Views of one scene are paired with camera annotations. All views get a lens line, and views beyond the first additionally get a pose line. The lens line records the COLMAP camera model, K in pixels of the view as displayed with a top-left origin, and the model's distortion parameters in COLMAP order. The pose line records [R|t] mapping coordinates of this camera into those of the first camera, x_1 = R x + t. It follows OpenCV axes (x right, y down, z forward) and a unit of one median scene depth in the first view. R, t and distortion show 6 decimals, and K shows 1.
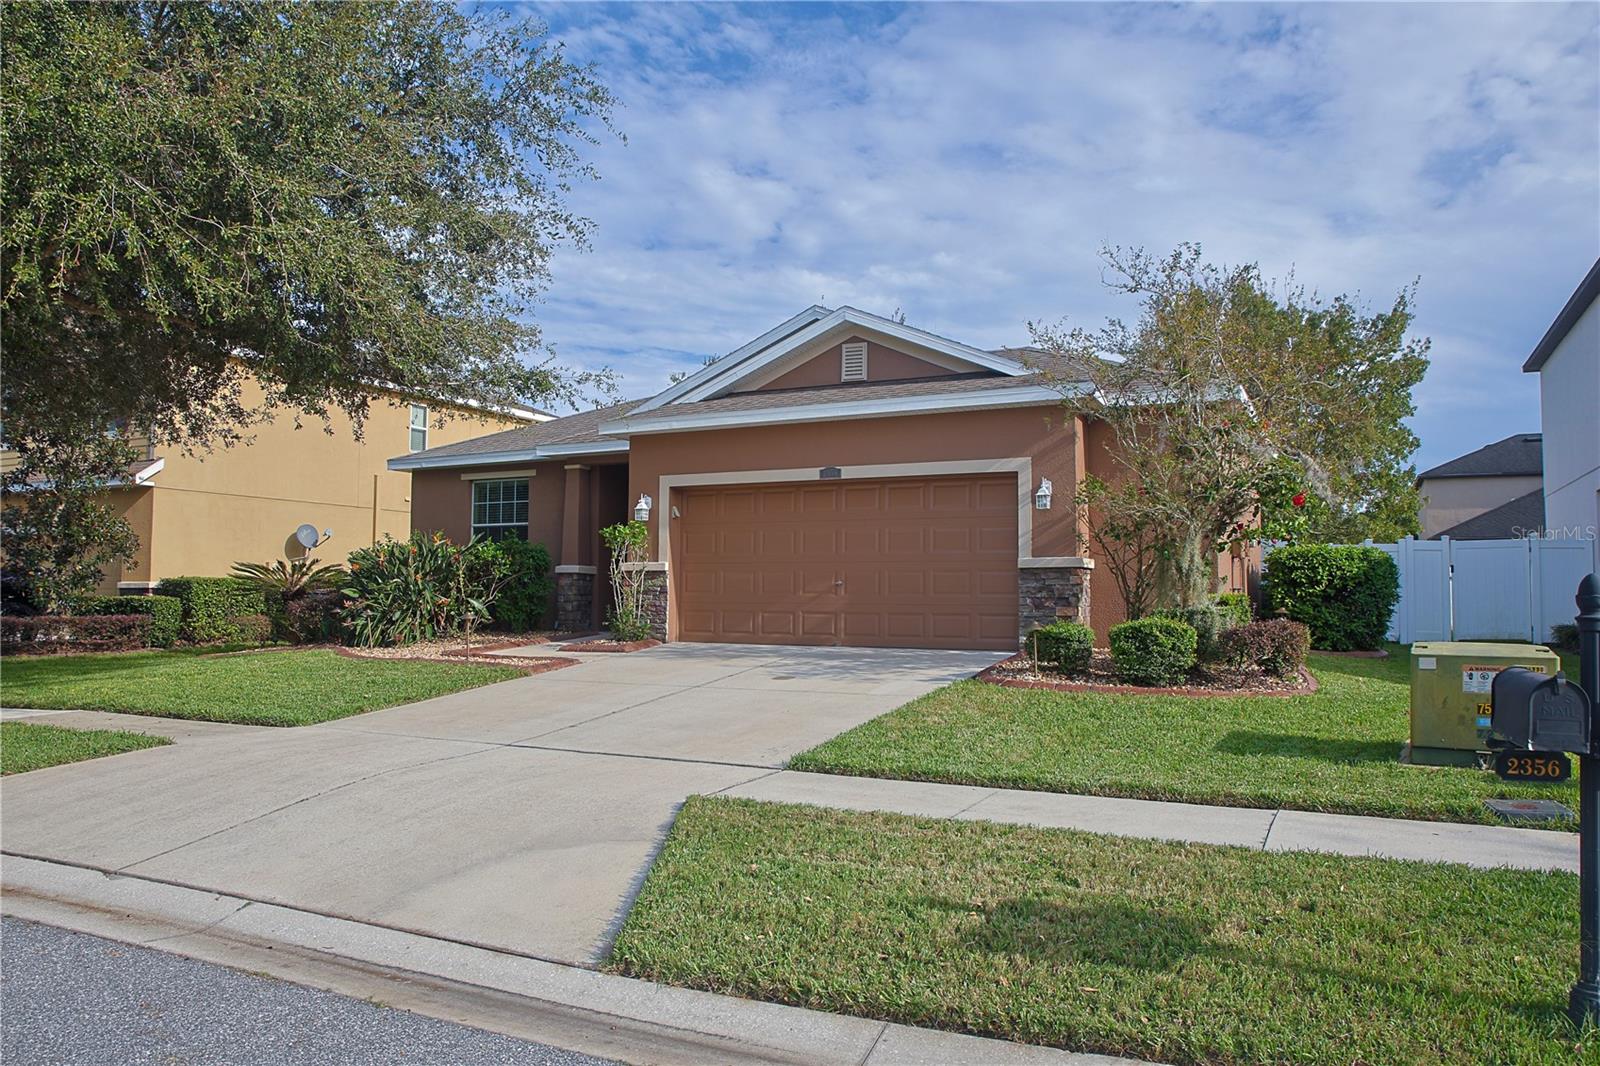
lens RADIAL K [[1129.7, 0, 802.7], [0, 1129.7, 495.5], [0, 0, 1]] dist [-0.158018, -0.000877]
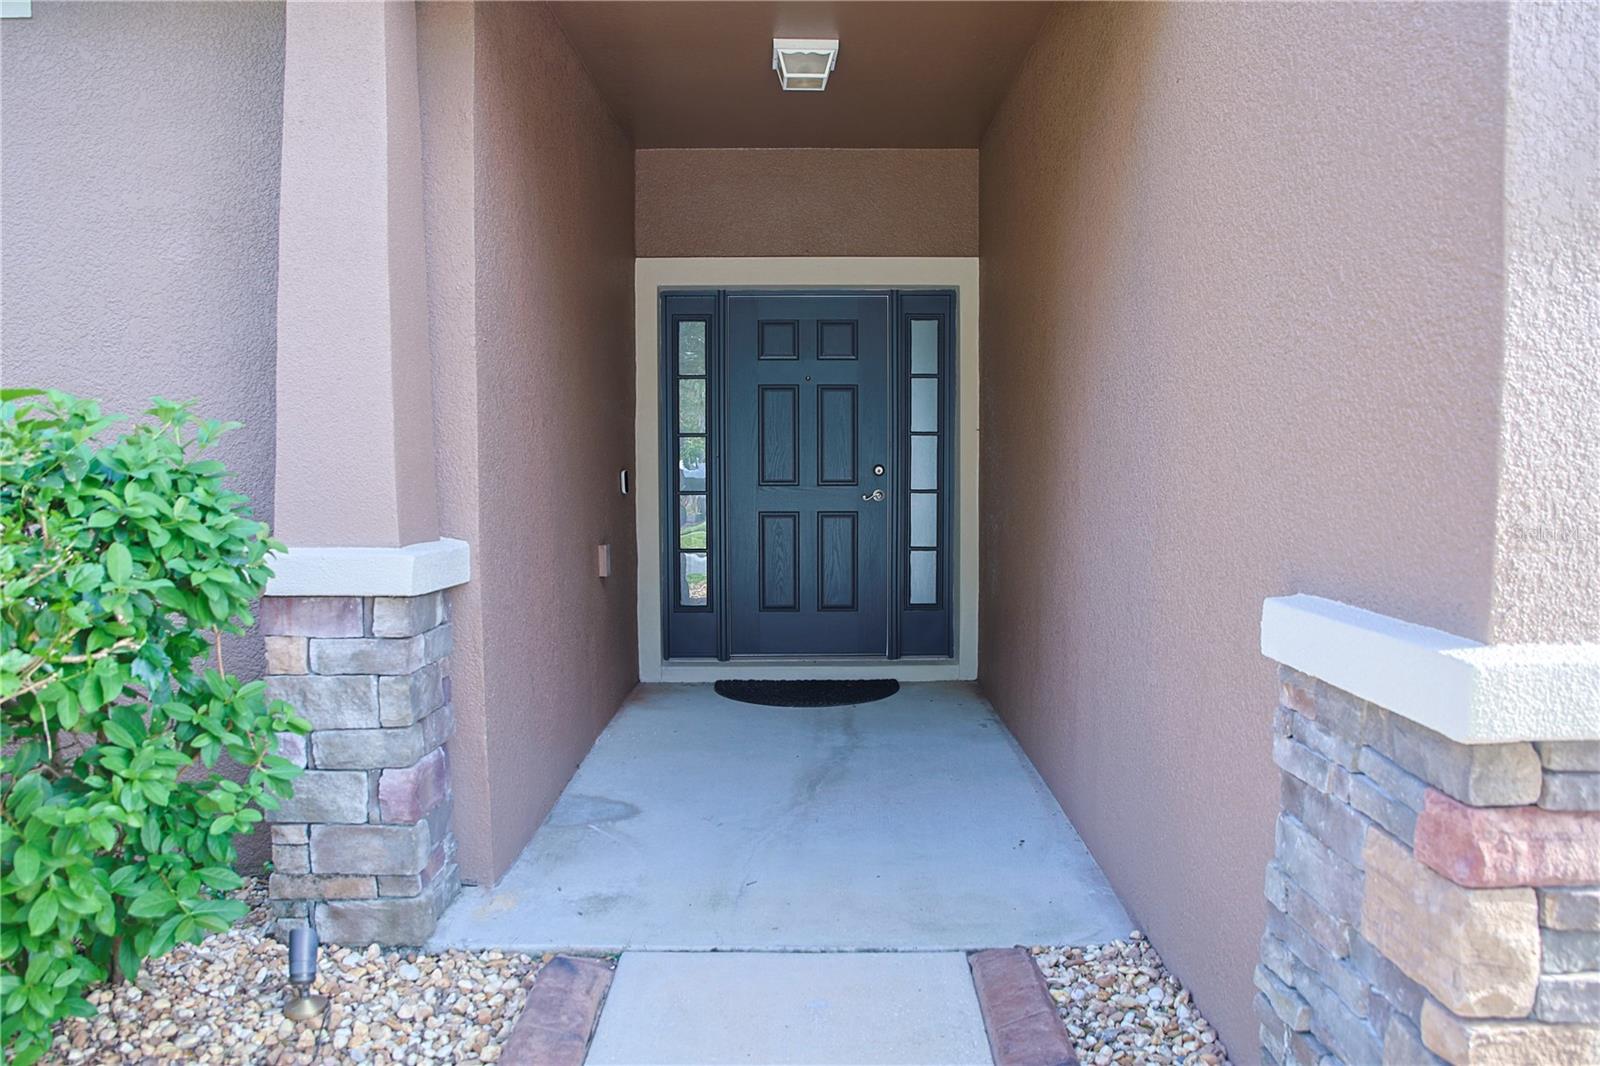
lens RADIAL K [[1171.5, 0, 800.0], [0, 1171.5, 533.0], [0, 0, 1]] dist [-0.155754, 0.100115]
pose [[0.904153, -0.035064, 0.425767, -0.255670], [-0.032854, 0.987967, 0.151133, 0.038547], [-0.425943, -0.150635, 0.892122, 0.966039]]
